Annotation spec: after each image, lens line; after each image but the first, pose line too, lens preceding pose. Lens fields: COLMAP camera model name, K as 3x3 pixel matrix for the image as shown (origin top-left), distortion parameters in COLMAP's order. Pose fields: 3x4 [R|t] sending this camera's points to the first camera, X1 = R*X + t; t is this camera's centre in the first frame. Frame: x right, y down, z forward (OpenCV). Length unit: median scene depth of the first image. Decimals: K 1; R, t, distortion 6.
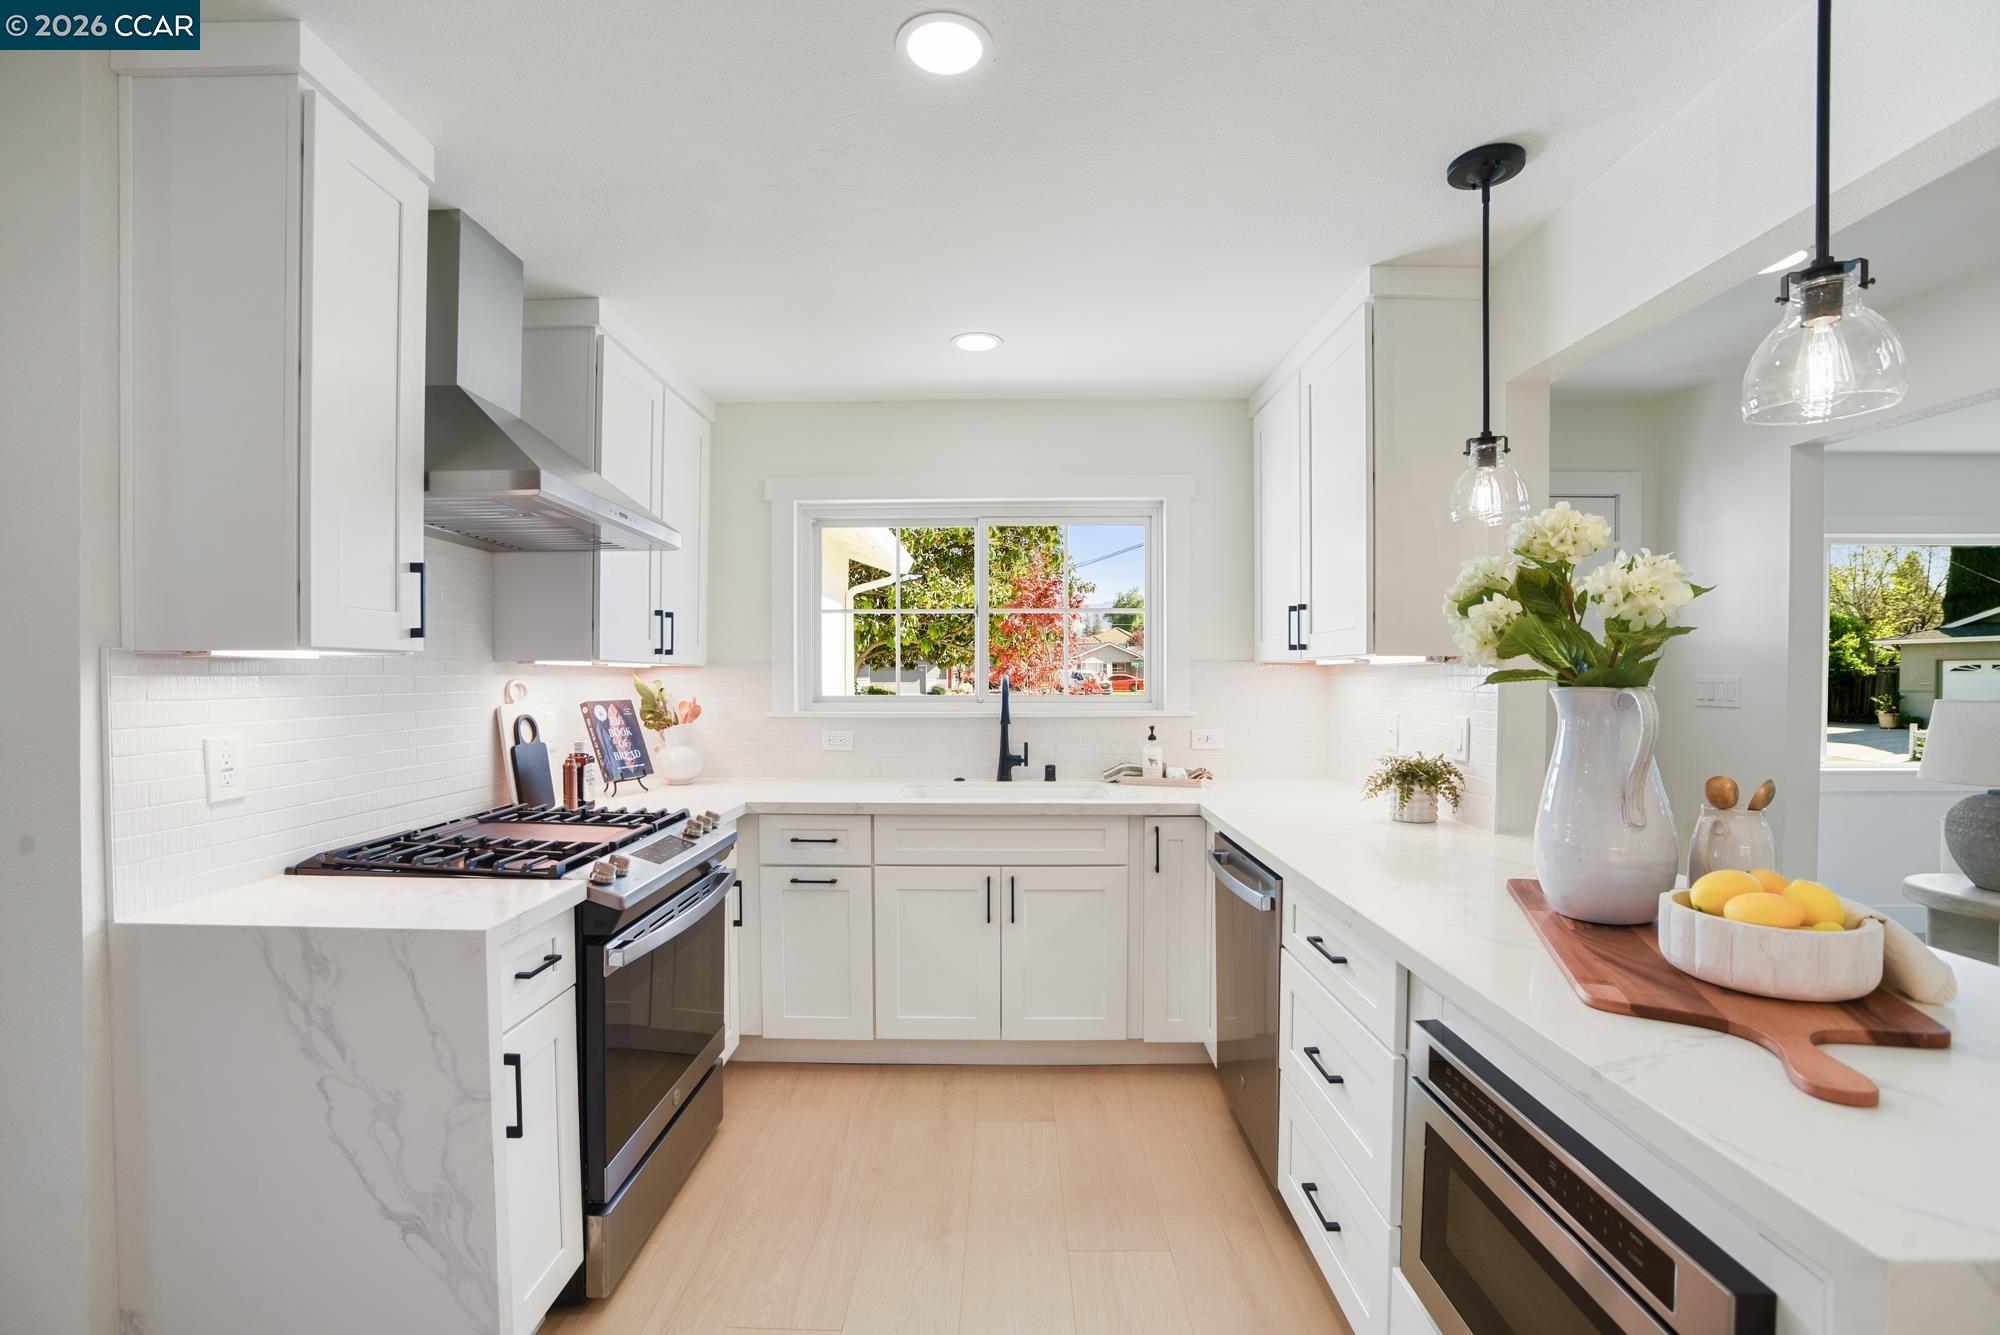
lens RADIAL K [[872.1, 0, 995.9], [0, 872.1, 687.4], [0, 0, 1]] dist [-0.068459, 0.023656]
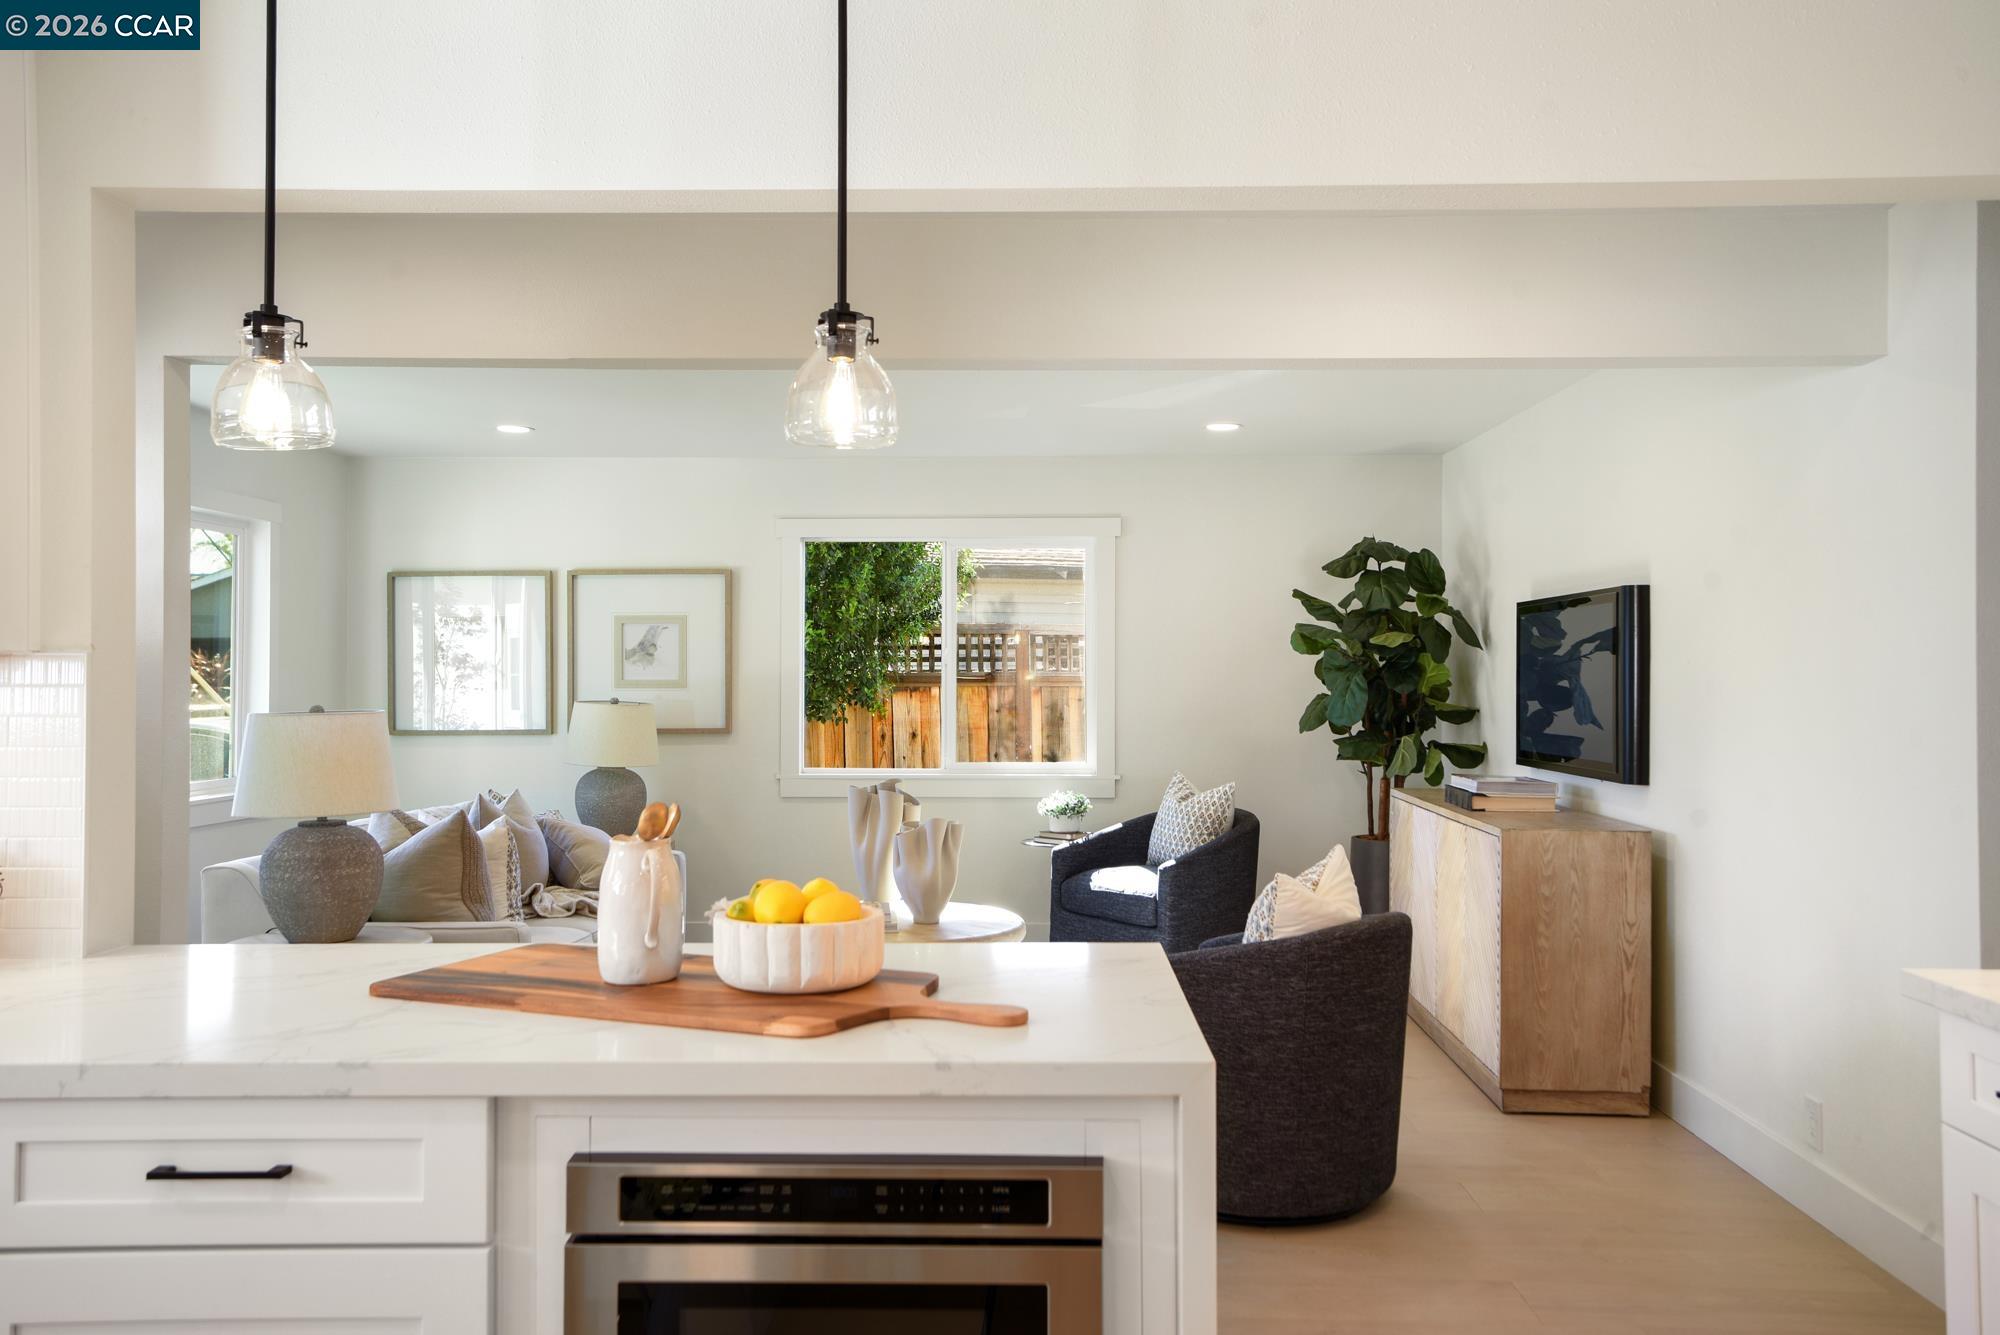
lens RADIAL K [[1642.5, 0, 1003.7], [0, 1642.5, 670.0], [0, 0, 1]] dist [0.029393, 0.018366]
pose [[0.016314, 0.006922, 0.999843, -0.467525], [0.014652, 0.999867, -0.007162, -0.005245], [-0.999760, 0.014767, 0.016211, 0.312480]]
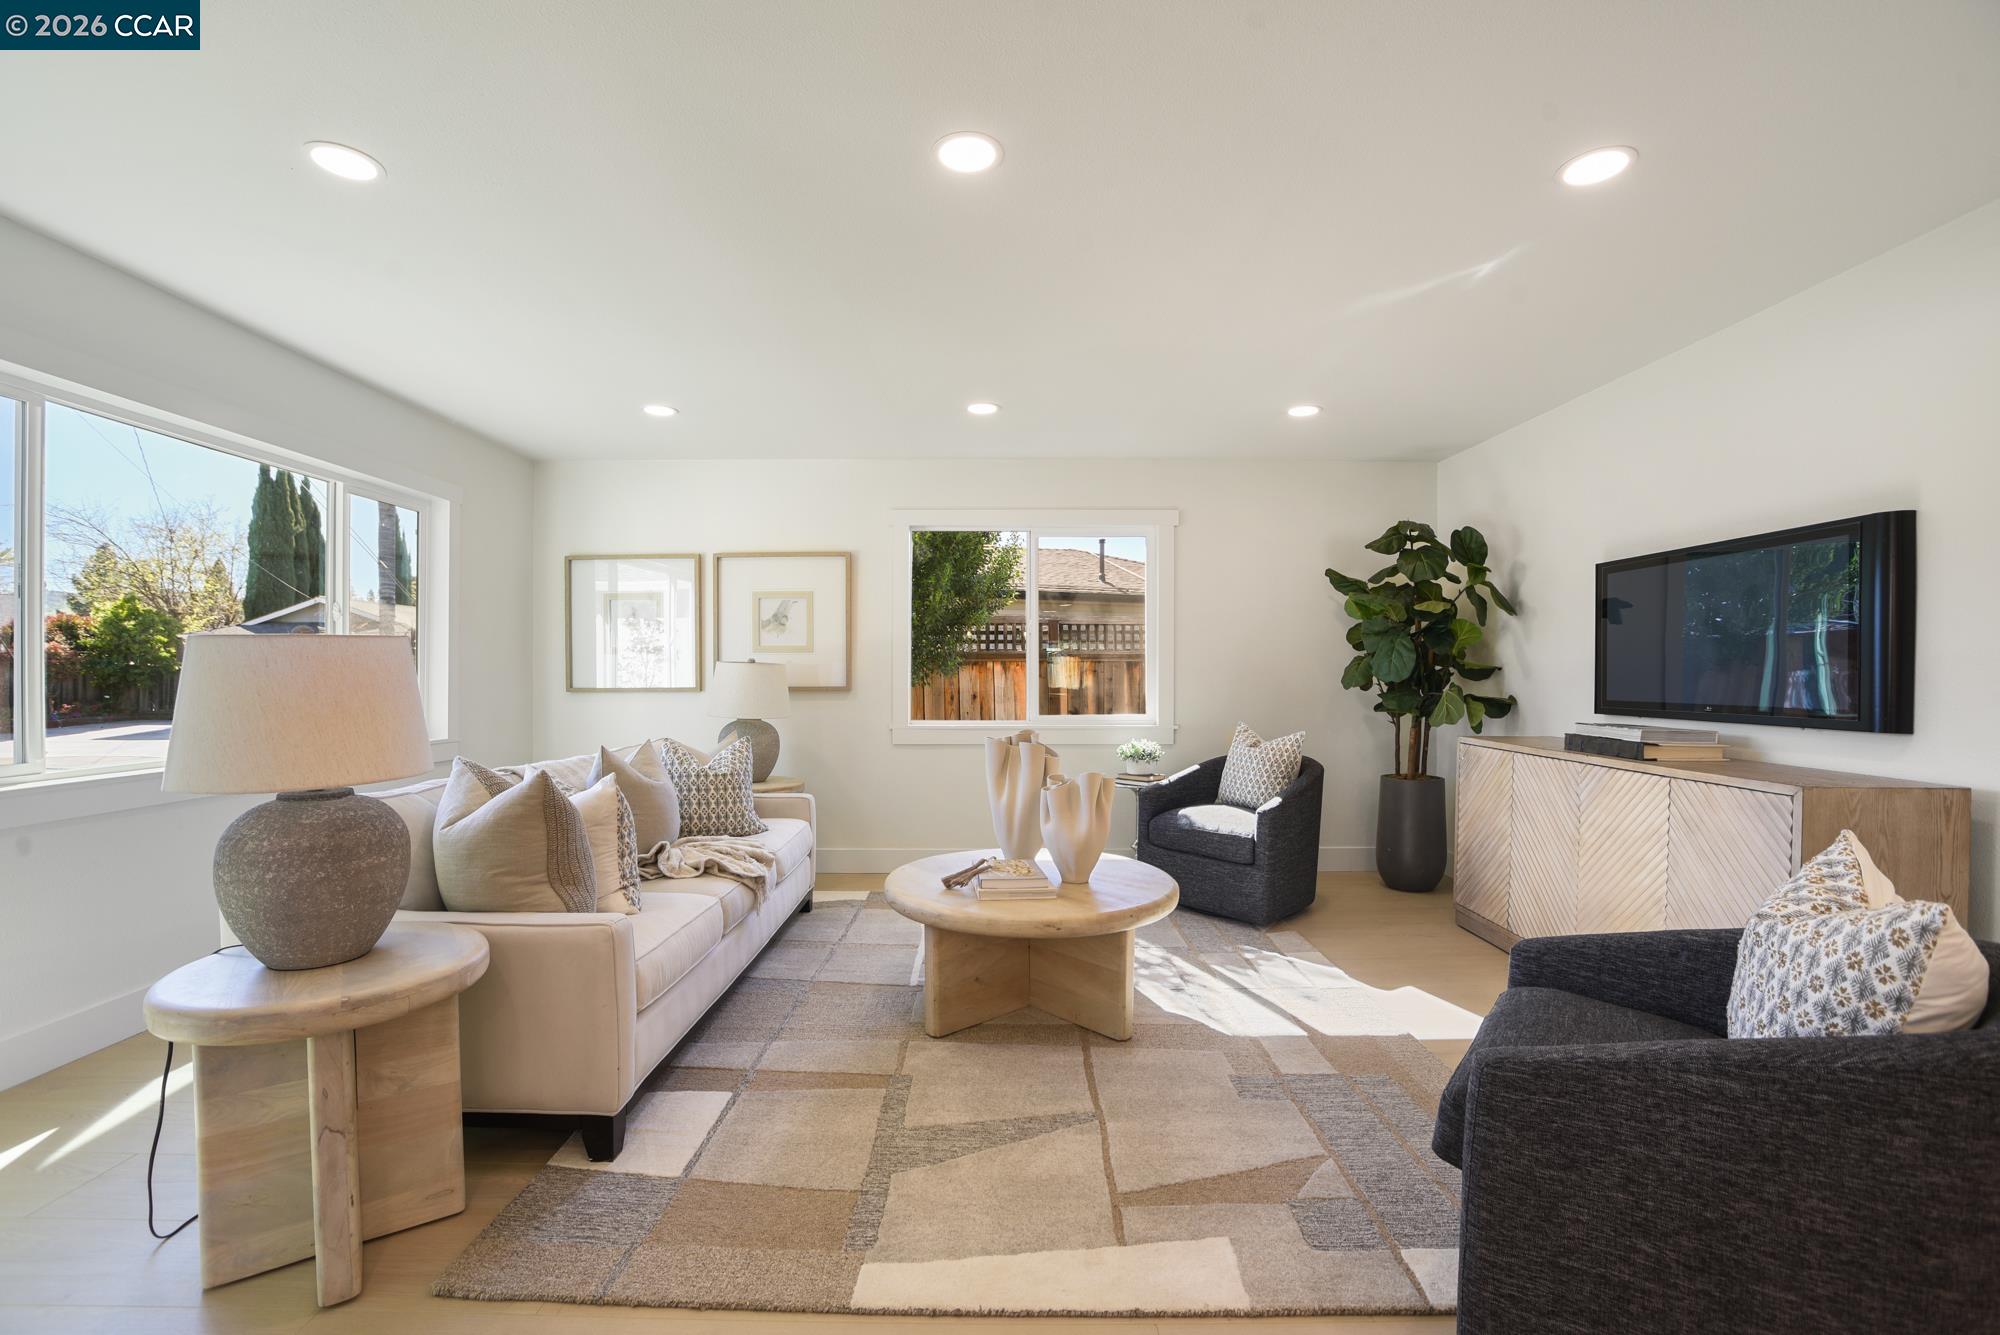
lens RADIAL K [[872.1, 0, 995.9], [0, 872.1, 687.4], [0, 0, 1]] dist [-0.068459, 0.023656]
pose [[-0.010504, -0.013633, 0.999852, 0.691484], [0.014697, 0.999797, 0.013786, 0.055845], [-0.999837, 0.014840, -0.010301, 0.578078]]
